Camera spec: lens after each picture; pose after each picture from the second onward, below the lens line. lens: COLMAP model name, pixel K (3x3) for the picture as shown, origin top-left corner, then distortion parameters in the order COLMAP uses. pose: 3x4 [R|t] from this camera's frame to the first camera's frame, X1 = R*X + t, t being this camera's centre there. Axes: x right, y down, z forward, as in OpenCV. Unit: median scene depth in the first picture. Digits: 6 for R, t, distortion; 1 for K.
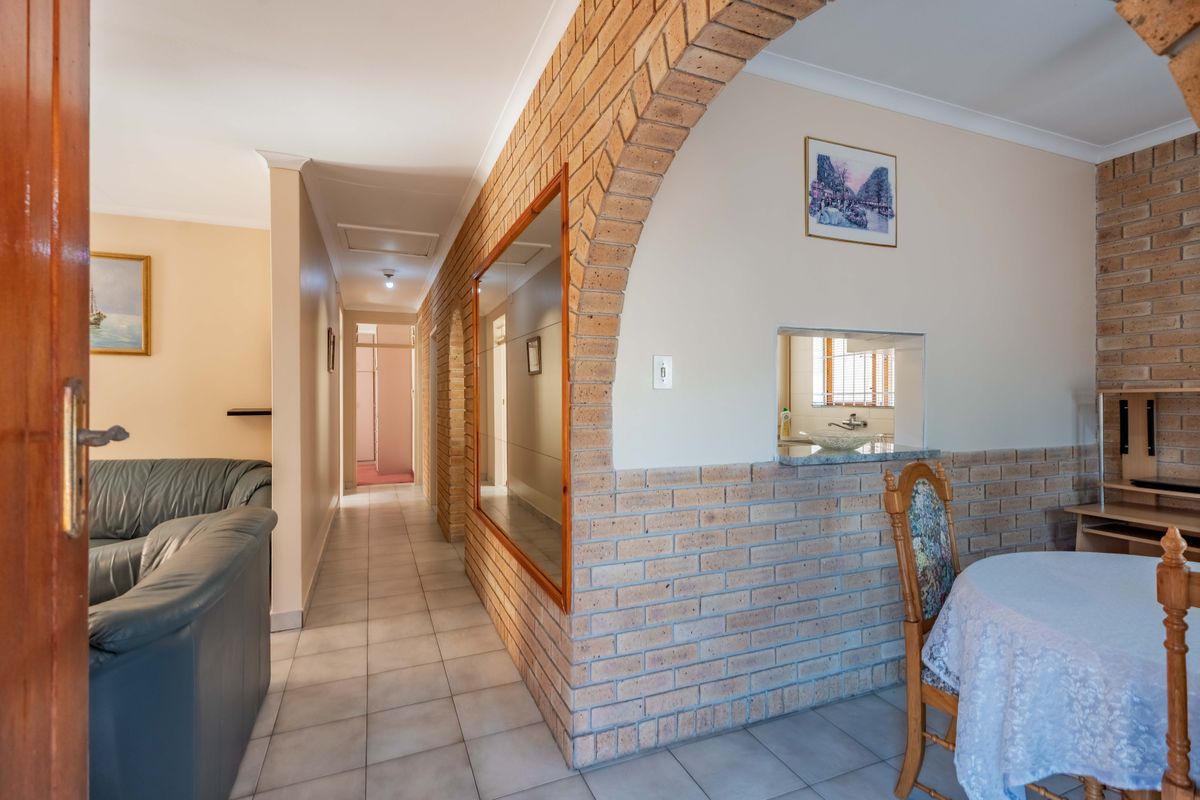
lens RADIAL K [[560.5, 0, 601.4], [0, 560.5, 395.2], [0, 0, 1]] dist [-0.004651, -0.000810]
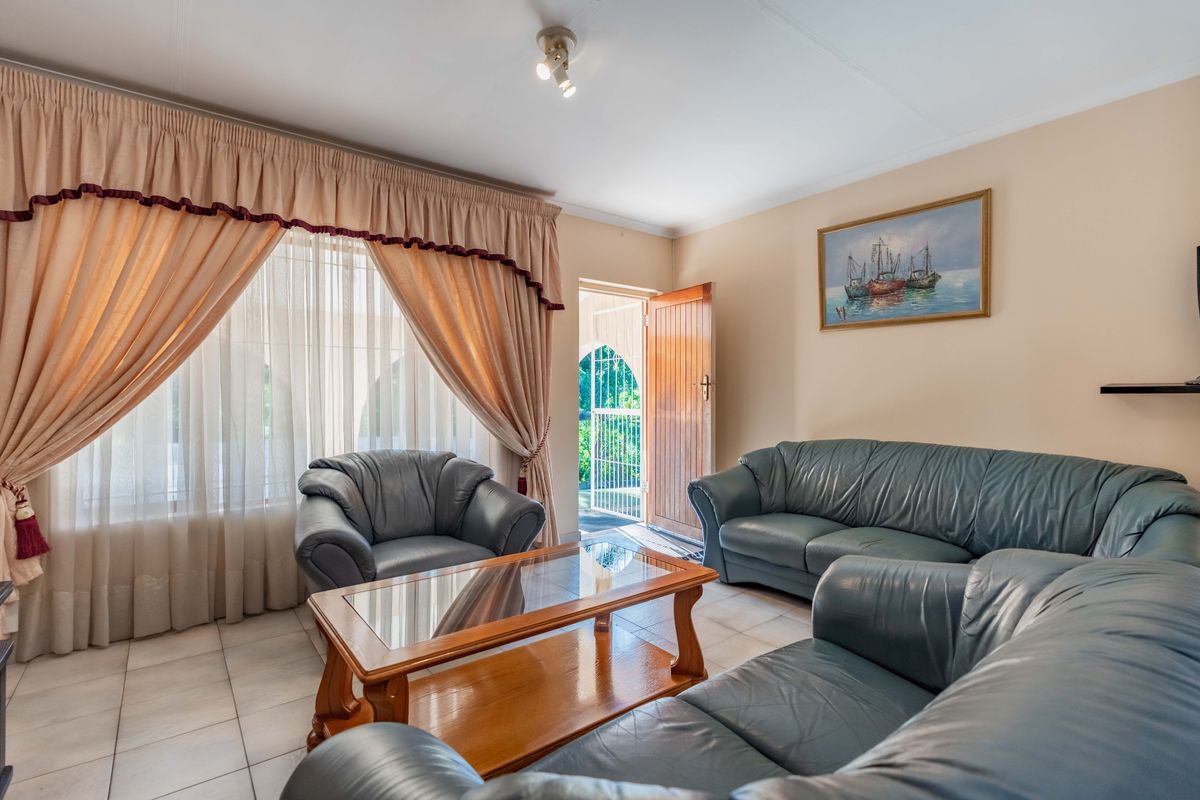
lens RADIAL K [[560.5, 0, 602.3], [0, 560.5, 396.5], [0, 0, 1]] dist [-0.004651, -0.000810]
pose [[0.272975, 0.007444, -0.961992, -0.216906], [-0.005321, 0.999966, 0.006228, 0.041597], [0.962006, 0.003419, 0.273006, 0.284244]]
